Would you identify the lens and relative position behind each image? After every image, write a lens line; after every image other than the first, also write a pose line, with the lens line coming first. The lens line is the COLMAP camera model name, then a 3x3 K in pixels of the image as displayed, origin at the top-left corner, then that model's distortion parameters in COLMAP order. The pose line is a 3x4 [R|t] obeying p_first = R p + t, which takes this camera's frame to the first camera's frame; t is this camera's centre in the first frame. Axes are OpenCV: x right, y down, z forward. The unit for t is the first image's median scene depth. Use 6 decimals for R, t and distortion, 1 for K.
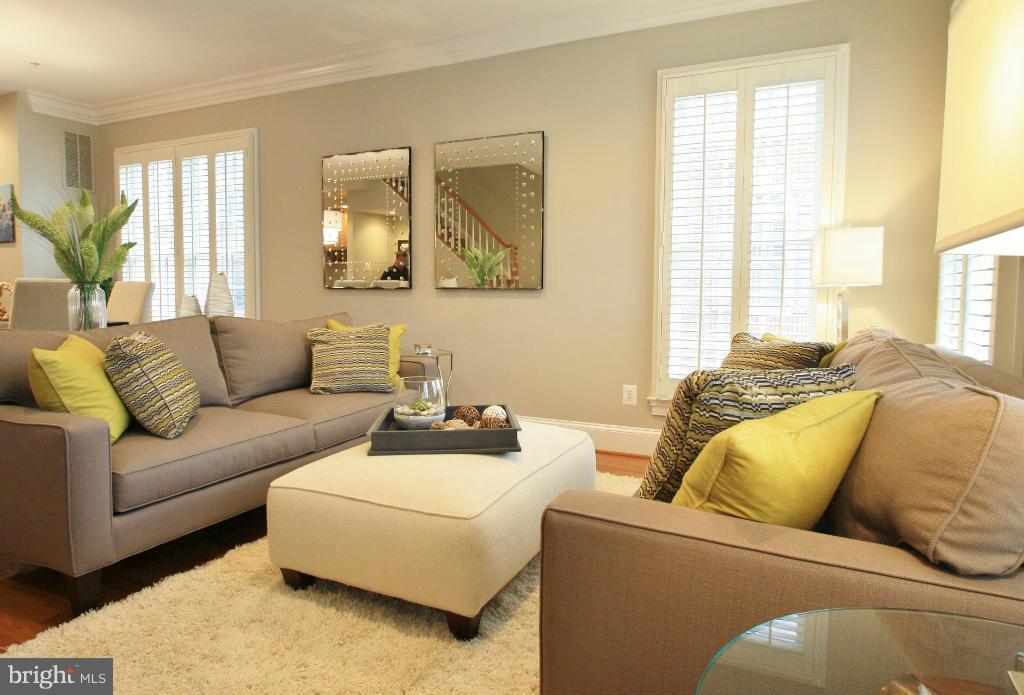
lens RADIAL K [[617.9, 0, 511.6], [0, 617.9, 327.8], [0, 0, 1]] dist [-0.015702, -0.000665]
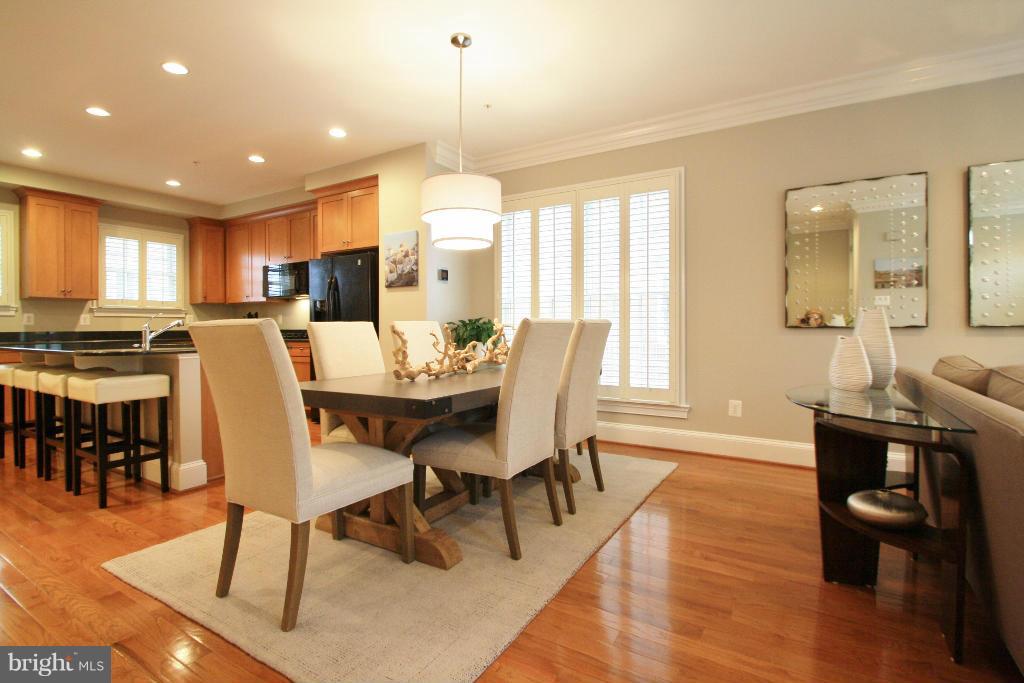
lens RADIAL K [[481.1, 0, 529.5], [0, 481.1, 327.2], [0, 0, 1]] dist [0.015041, -0.018814]
pose [[0.996731, -0.009358, -0.080249, -1.266229], [0.003873, 0.997662, -0.068232, -0.031652], [0.080700, 0.067698, 0.994437, 0.470336]]
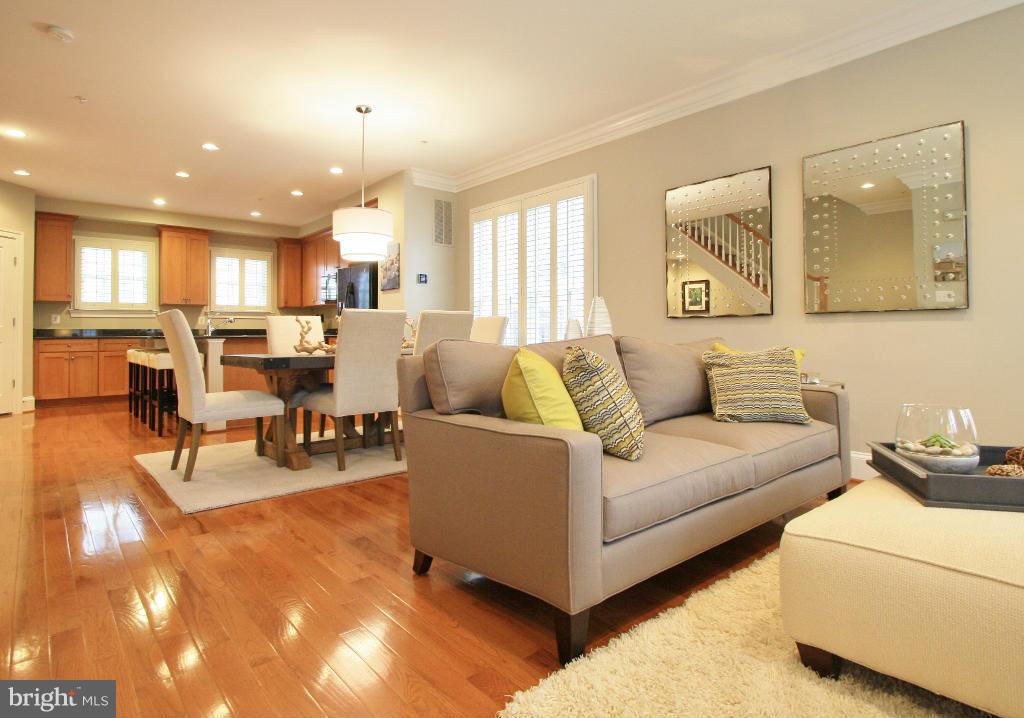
lens RADIAL K [[546.1, 0, 515.0], [0, 546.1, 321.2], [0, 0, 1]] dist [0.000404, -0.001209]
pose [[0.921760, -0.019535, -0.387267, -0.373813], [-0.015962, 0.995972, -0.088232, 0.046872], [0.387431, 0.087511, 0.917736, 0.168840]]
